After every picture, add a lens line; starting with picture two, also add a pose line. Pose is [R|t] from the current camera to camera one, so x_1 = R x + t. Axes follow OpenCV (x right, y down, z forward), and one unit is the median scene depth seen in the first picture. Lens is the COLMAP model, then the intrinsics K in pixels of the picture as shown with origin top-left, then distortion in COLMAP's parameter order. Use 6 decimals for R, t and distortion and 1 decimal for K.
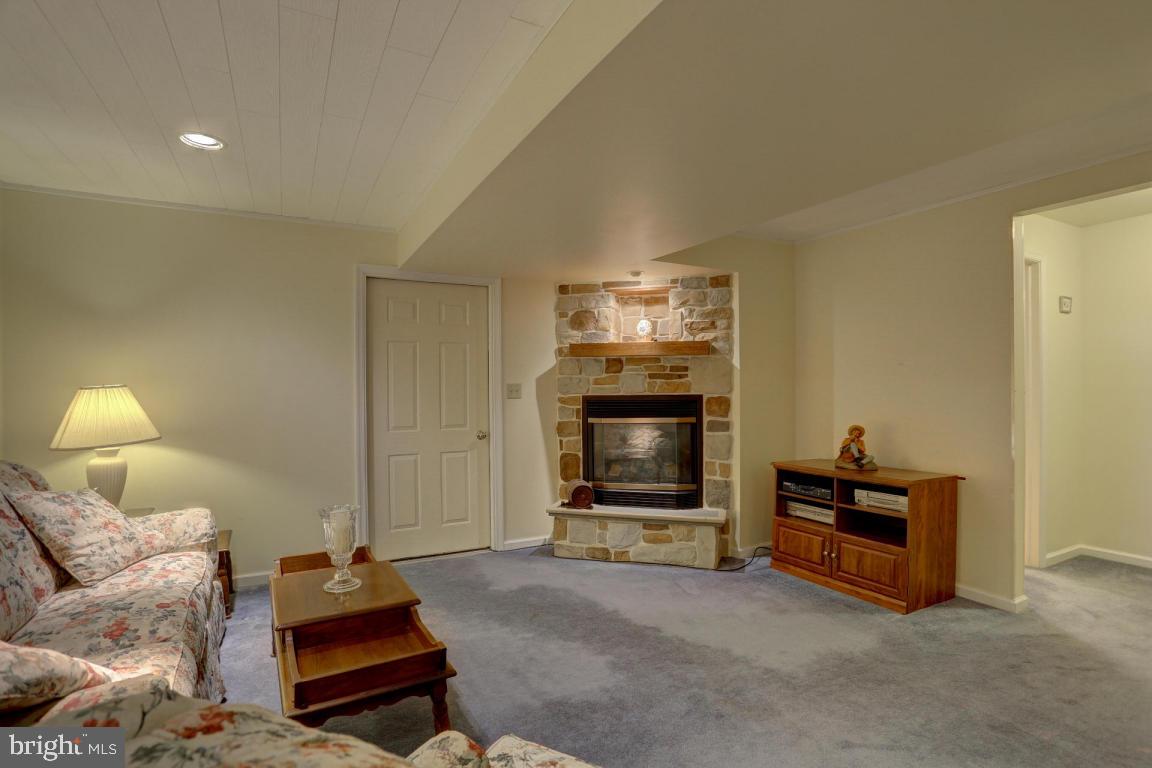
lens RADIAL K [[560.2, 0, 581.8], [0, 560.2, 385.0], [0, 0, 1]] dist [-0.055031, 0.009191]
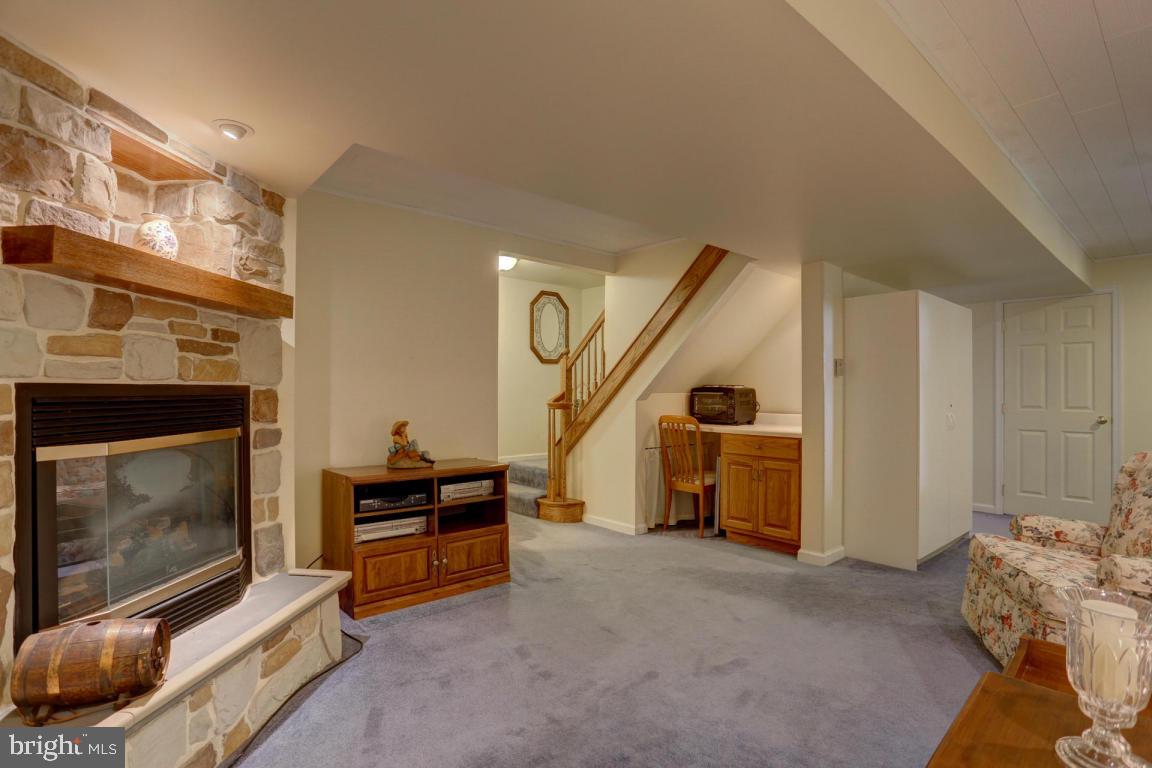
lens RADIAL K [[560.2, 0, 577.3], [0, 560.2, 388.8], [0, 0, 1]] dist [-0.055031, 0.009191]
pose [[-0.211771, 0.011908, 0.977247, -0.407694], [-0.007303, 0.999879, -0.013767, 0.025866], [-0.977292, -0.010053, -0.211659, 0.792928]]
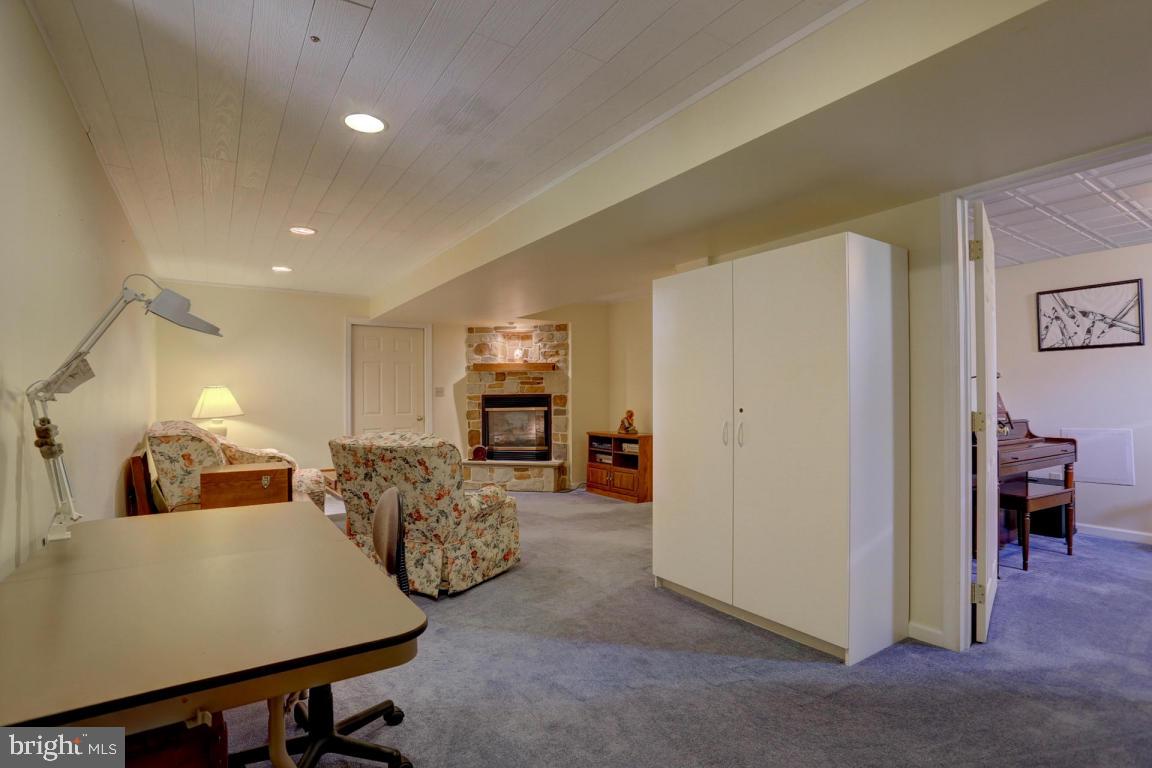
lens RADIAL K [[560.2, 0, 574.0], [0, 560.2, 387.6], [0, 0, 1]] dist [-0.055031, 0.009191]
pose [[0.996102, 0.001168, 0.088197, 0.134746], [-0.000090, 0.999925, -0.012235, 0.019174], [-0.088204, 0.012180, 0.996028, -0.713251]]
